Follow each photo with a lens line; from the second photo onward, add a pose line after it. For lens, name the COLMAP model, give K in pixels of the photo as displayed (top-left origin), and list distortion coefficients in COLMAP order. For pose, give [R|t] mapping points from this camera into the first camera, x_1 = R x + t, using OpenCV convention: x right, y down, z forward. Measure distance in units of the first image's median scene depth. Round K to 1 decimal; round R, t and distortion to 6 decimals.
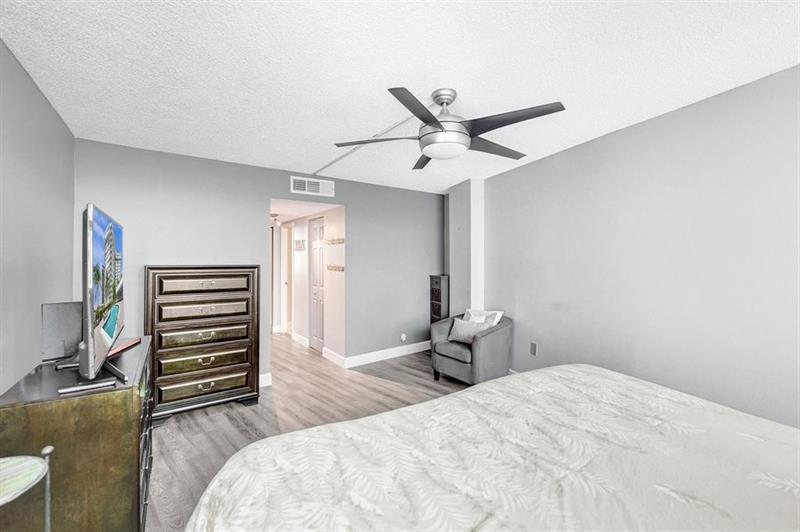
lens RADIAL K [[332.2, 0, 401.7], [0, 332.2, 261.9], [0, 0, 1]] dist [-0.018139, 0.000427]
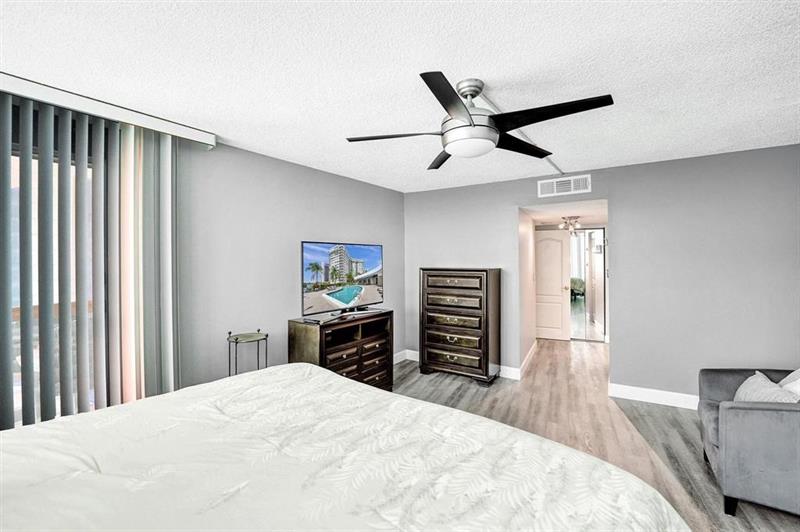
lens RADIAL K [[332.2, 0, 404.1], [0, 332.2, 263.7], [0, 0, 1]] dist [-0.018139, 0.000427]
pose [[0.351246, 0.004104, -0.936274, 0.603845], [-0.002627, 0.999991, 0.003398, -0.012596], [0.936279, 0.001266, 0.351254, 0.336750]]
